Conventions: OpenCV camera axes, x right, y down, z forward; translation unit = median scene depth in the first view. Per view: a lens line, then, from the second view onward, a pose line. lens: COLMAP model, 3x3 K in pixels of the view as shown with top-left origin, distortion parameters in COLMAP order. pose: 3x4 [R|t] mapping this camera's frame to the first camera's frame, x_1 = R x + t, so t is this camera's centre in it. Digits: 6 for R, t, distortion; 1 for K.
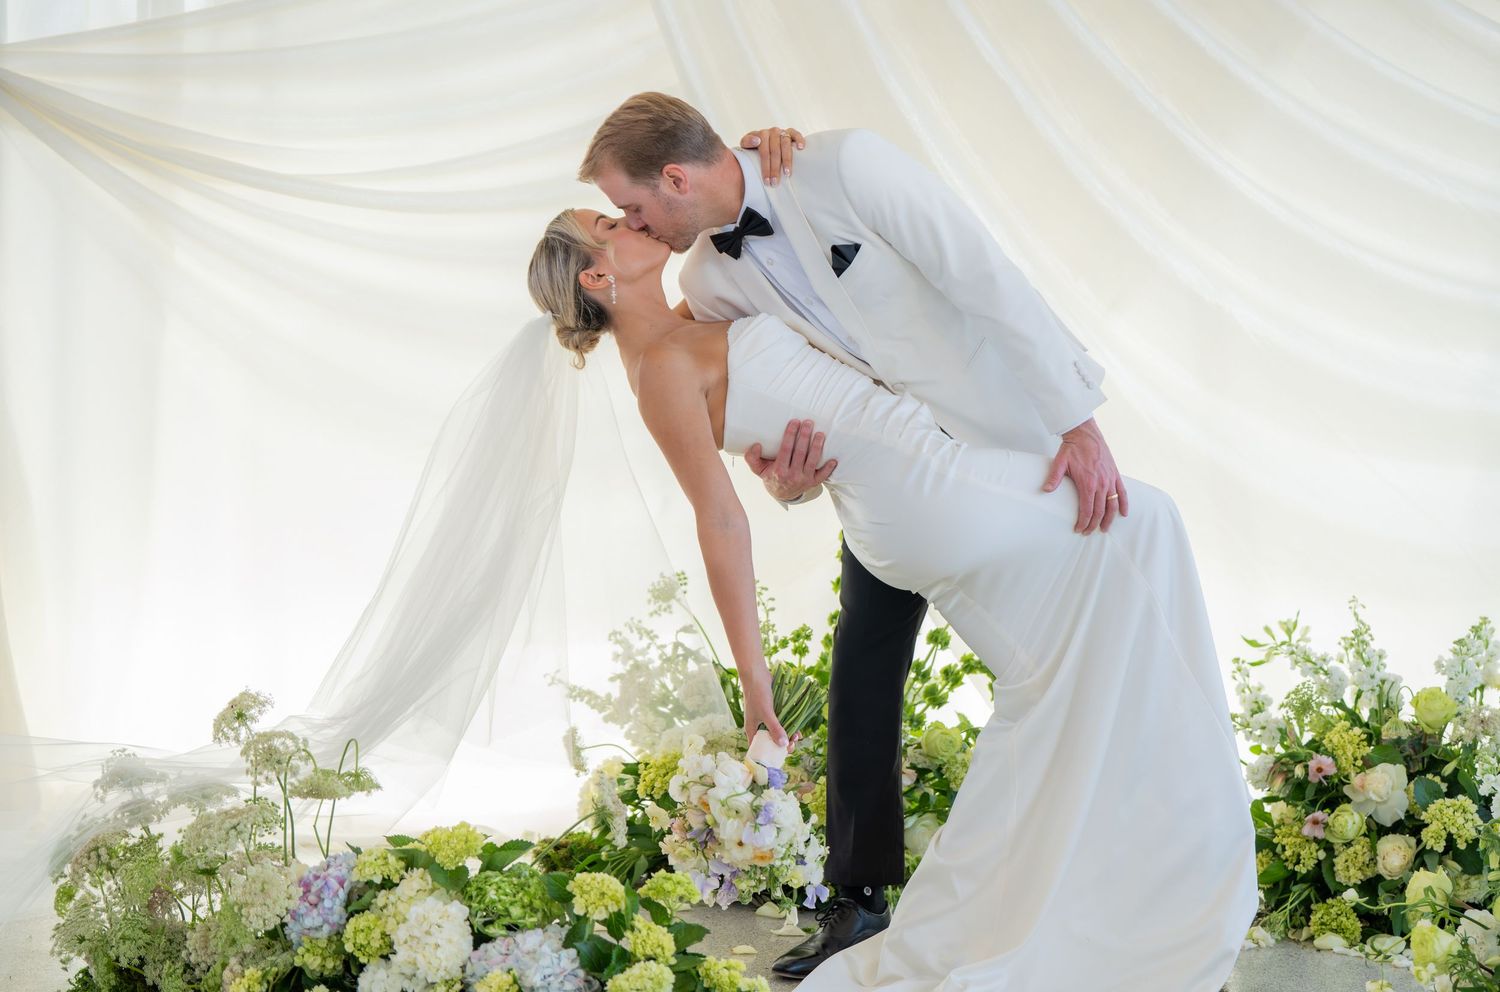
lens RADIAL K [[3105.8, 0, 709.4], [0, 3105.8, 475.6], [0, 0, 1]] dist [-0.000657, 0.000000]
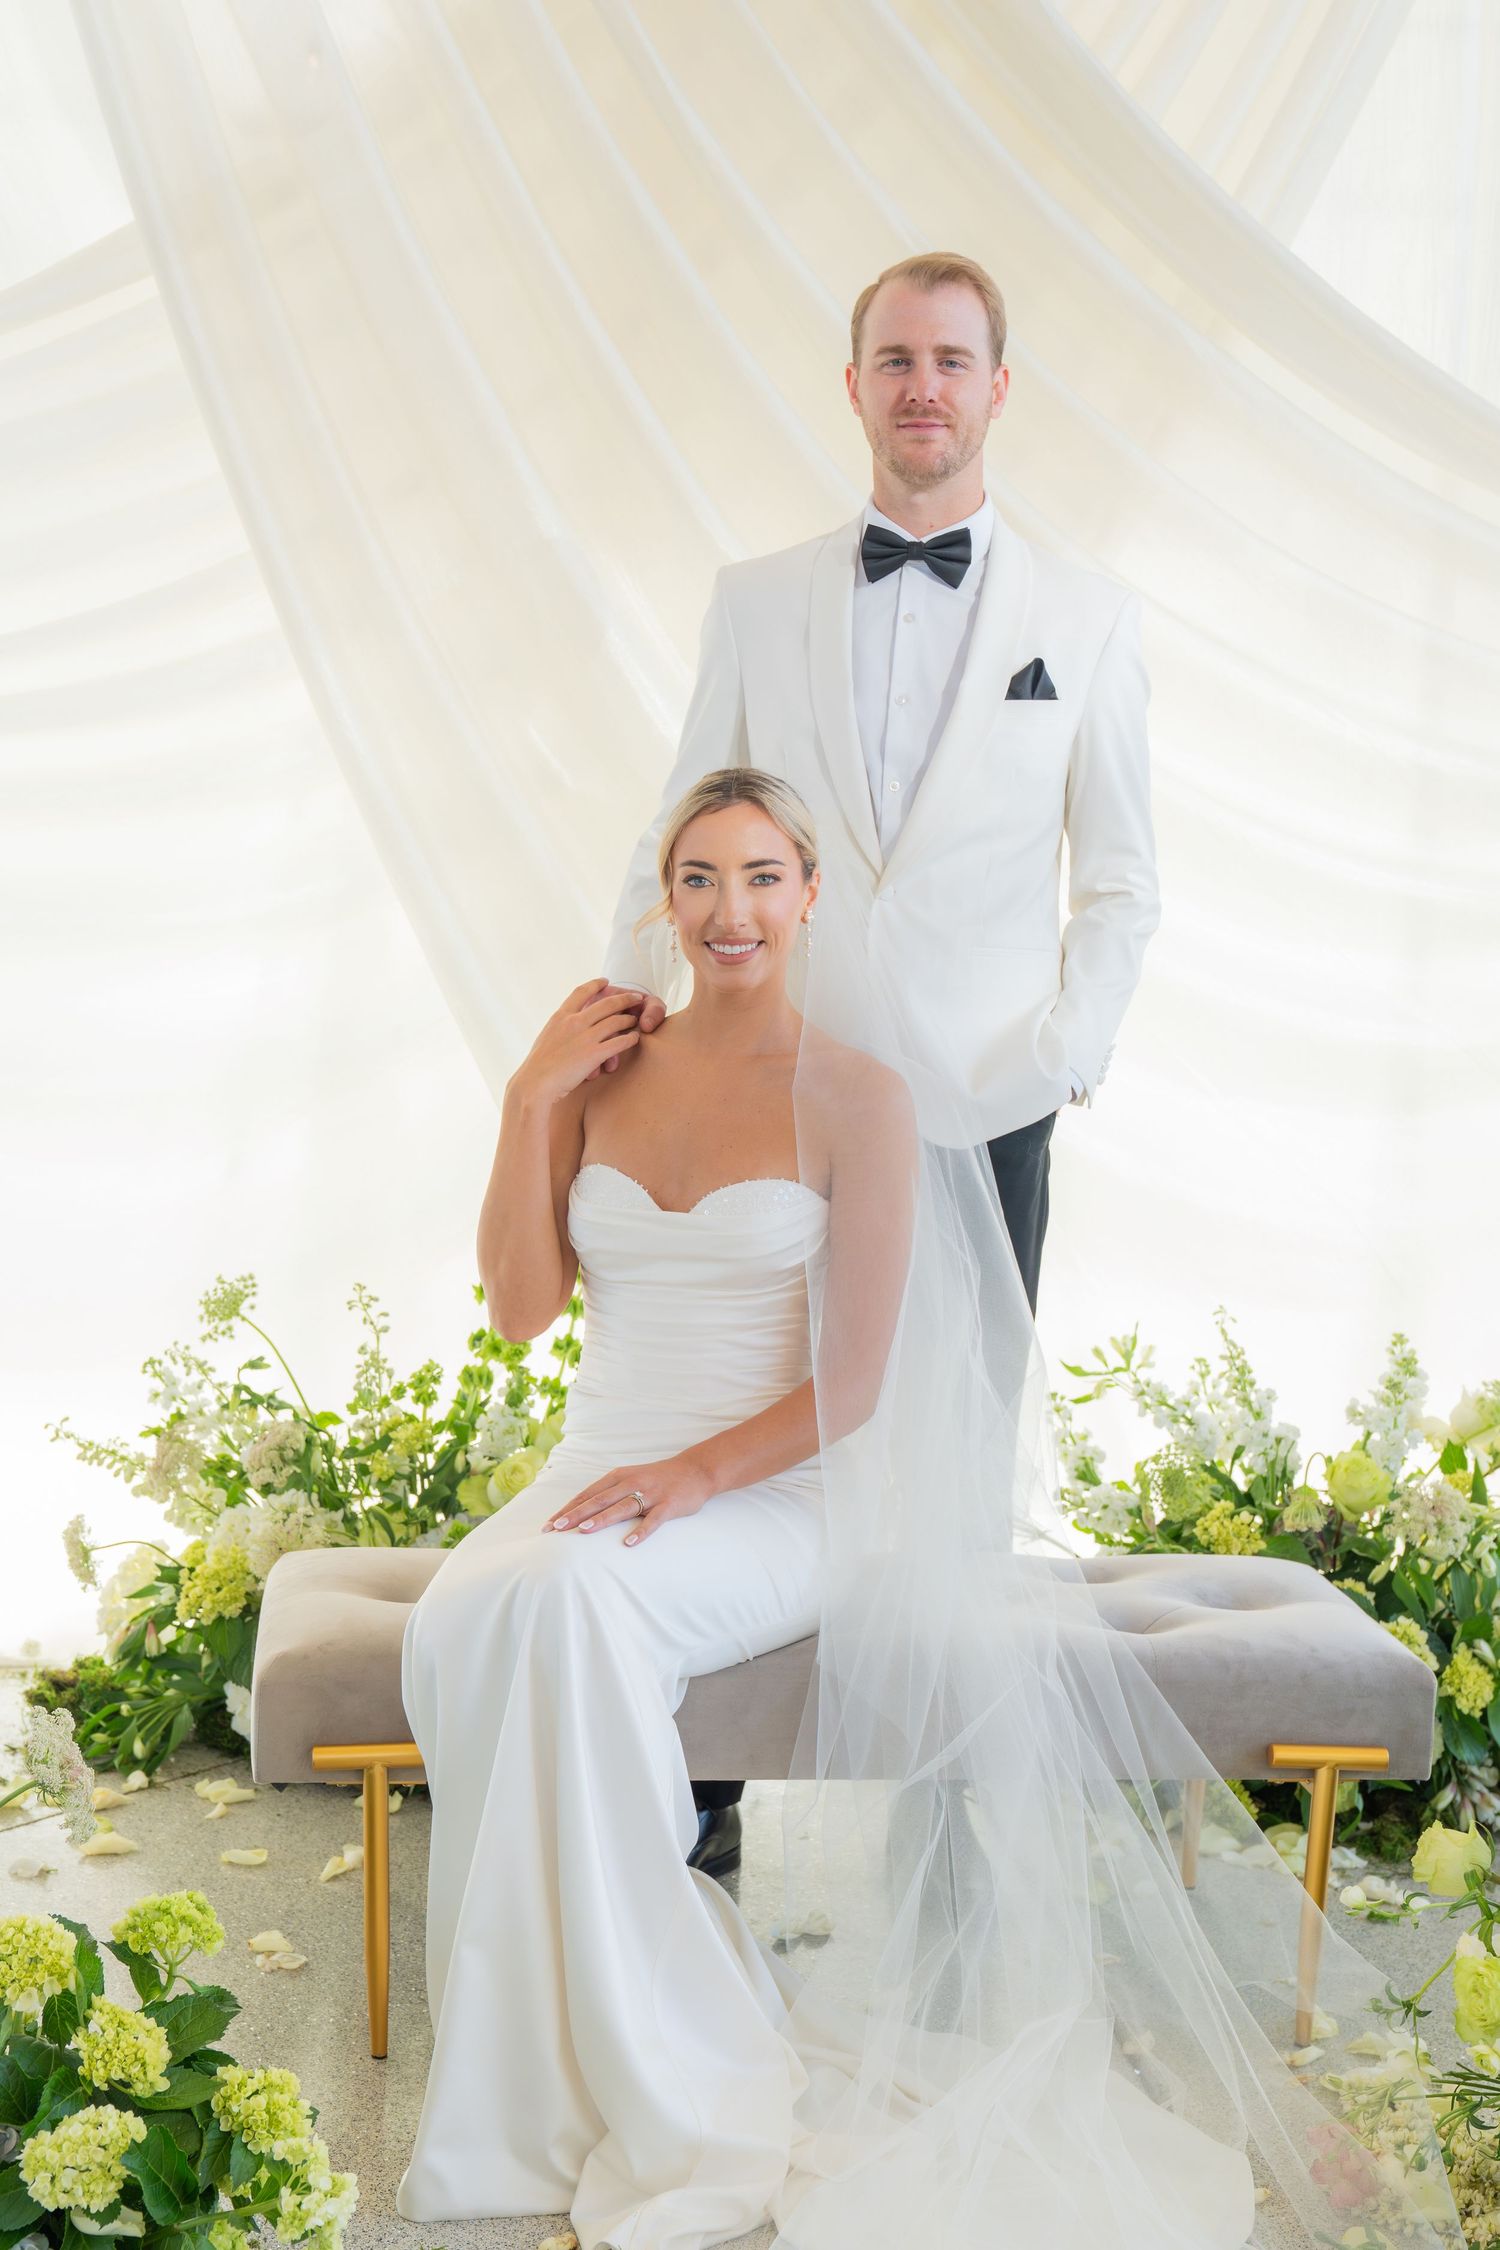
lens RADIAL K [[2743.7, 0, 681.4], [0, 2743.7, 1150.2], [0, 0, 1]] dist [-0.032327, 0.000000]
pose [[0.993767, 0.002244, 0.111456, 0.017881], [-0.005428, 0.999586, 0.028272, -0.013178], [-0.111346, -0.028701, 0.993367, 0.404135]]
